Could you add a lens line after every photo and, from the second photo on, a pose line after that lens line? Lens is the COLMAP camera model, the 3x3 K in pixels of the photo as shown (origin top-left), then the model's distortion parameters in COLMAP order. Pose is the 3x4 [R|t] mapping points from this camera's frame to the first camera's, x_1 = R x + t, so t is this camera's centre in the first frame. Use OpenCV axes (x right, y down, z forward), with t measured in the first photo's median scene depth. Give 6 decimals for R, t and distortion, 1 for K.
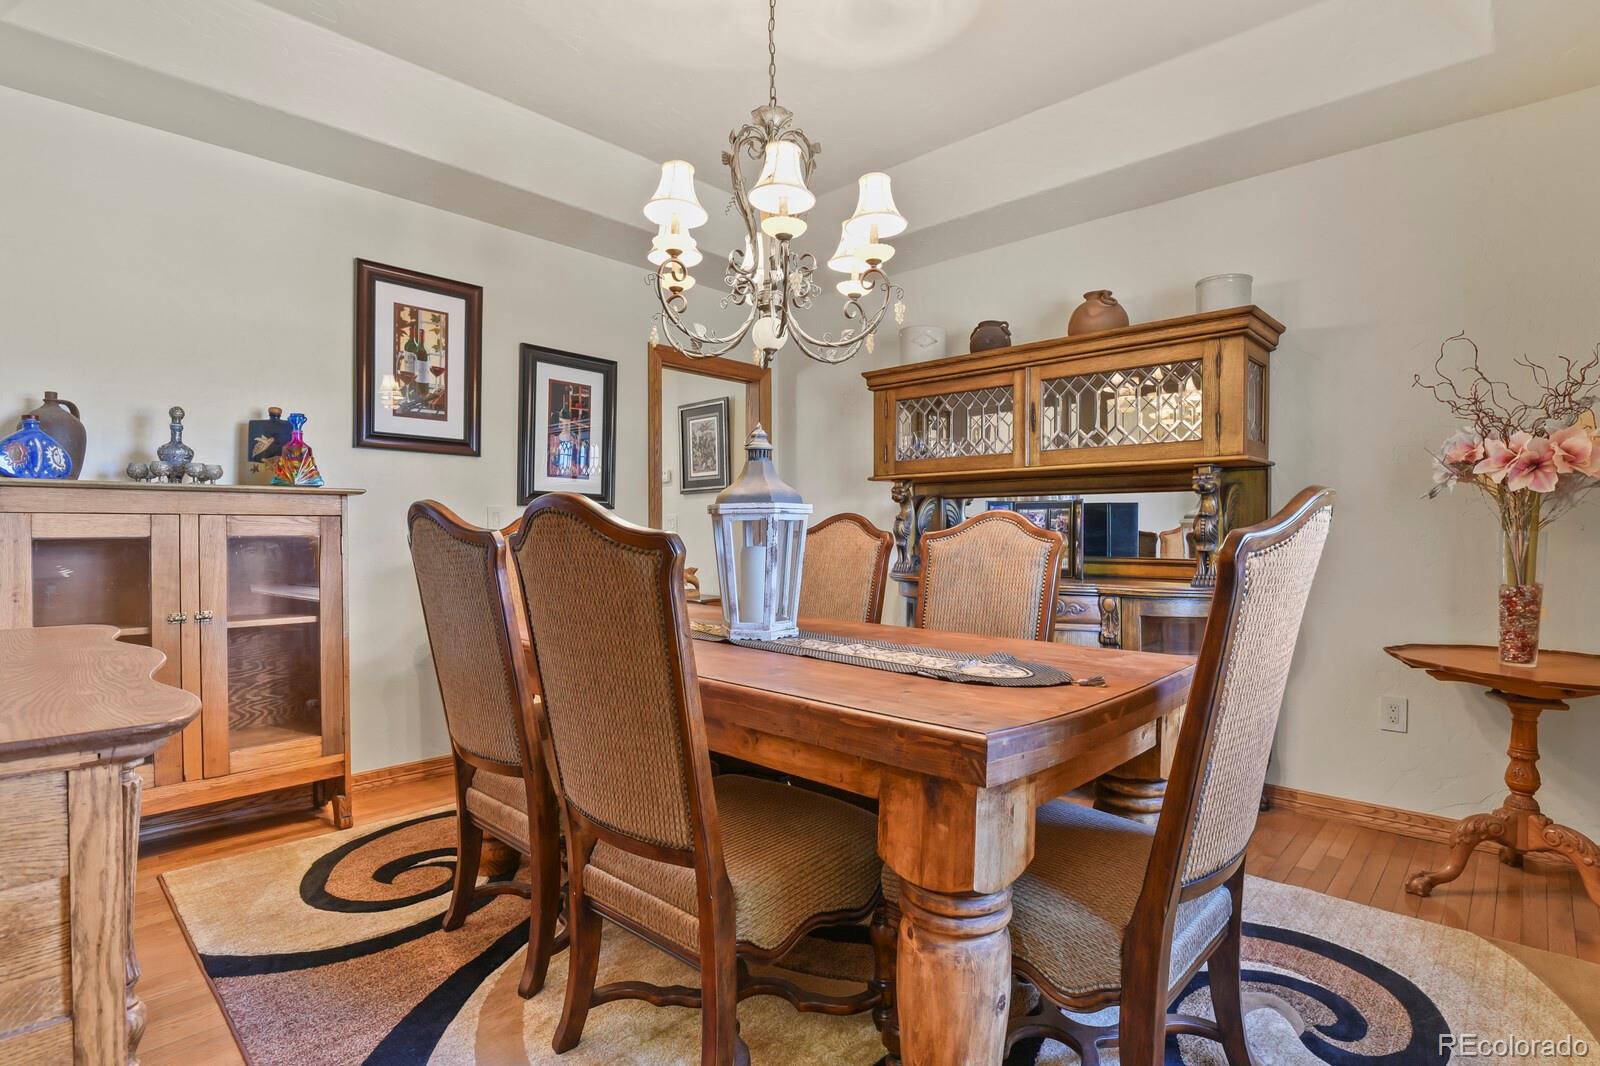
lens RADIAL K [[778.7, 0, 803.5], [0, 778.7, 533.8], [0, 0, 1]] dist [-0.016717, -0.005028]
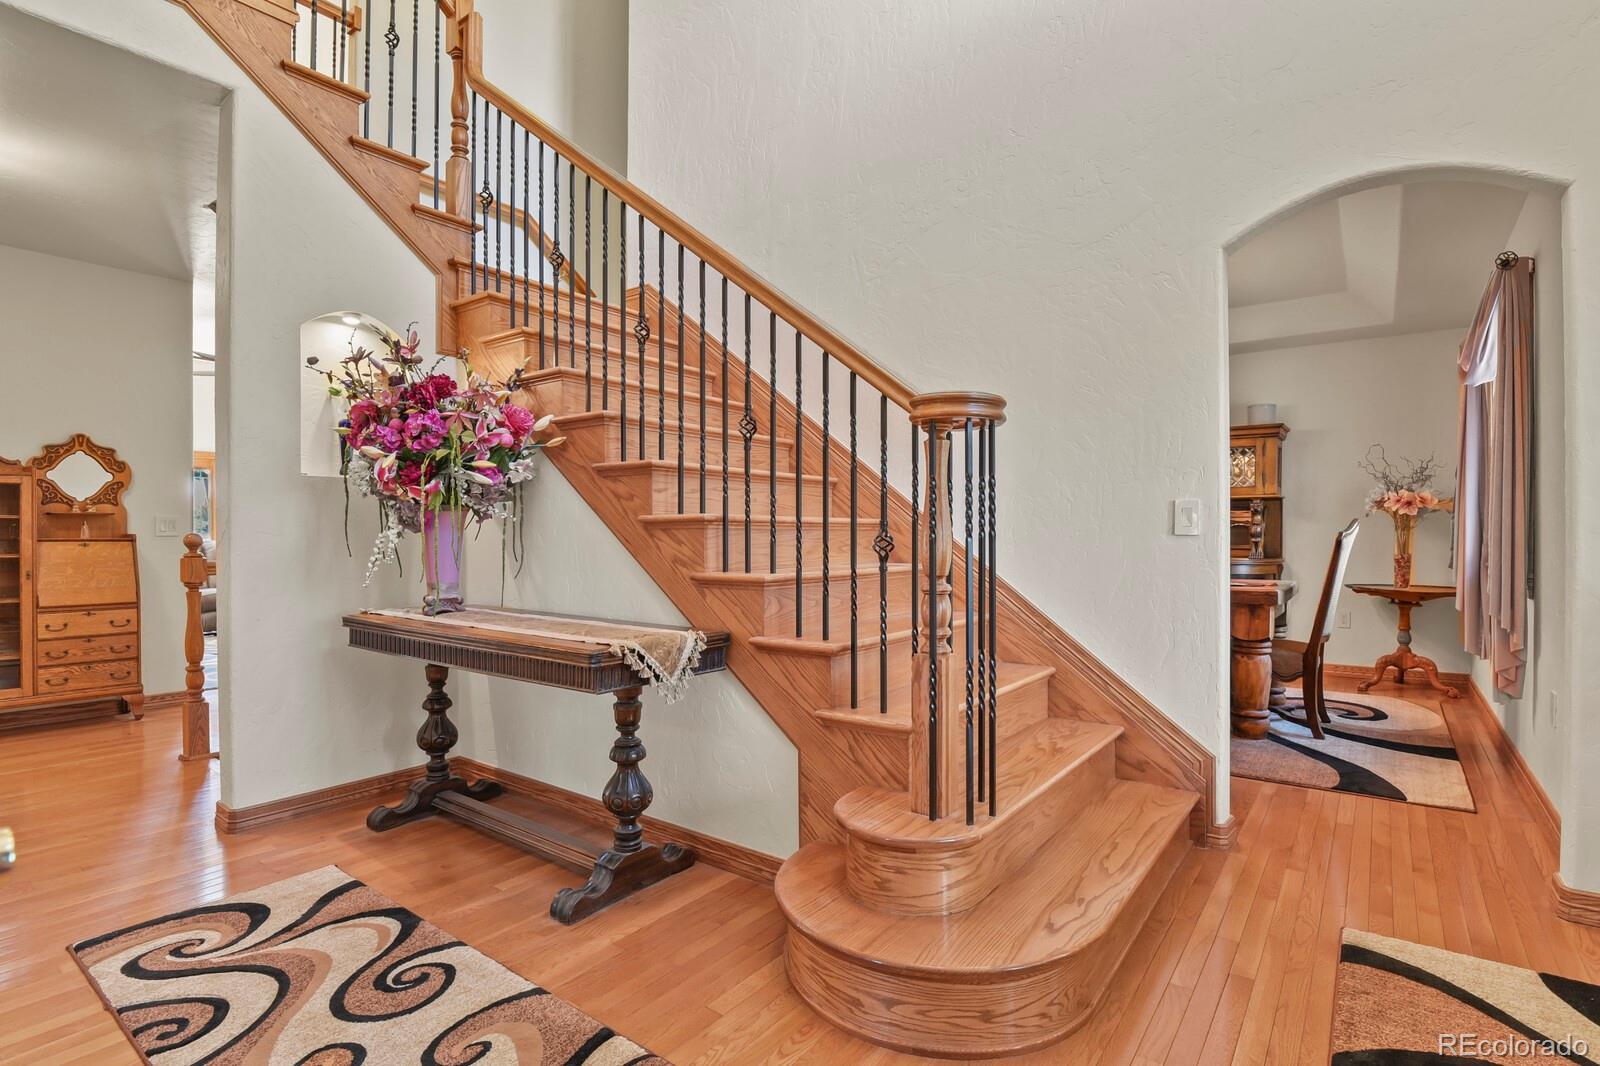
lens RADIAL K [[778.7, 0, 803.5], [0, 778.7, 533.8], [0, 0, 1]] dist [-0.016717, -0.005028]
pose [[0.992850, -0.002436, 0.119348, -1.143906], [0.002727, 0.999994, -0.002277, 0.004507], [-0.119342, 0.002587, 0.992850, -1.100070]]
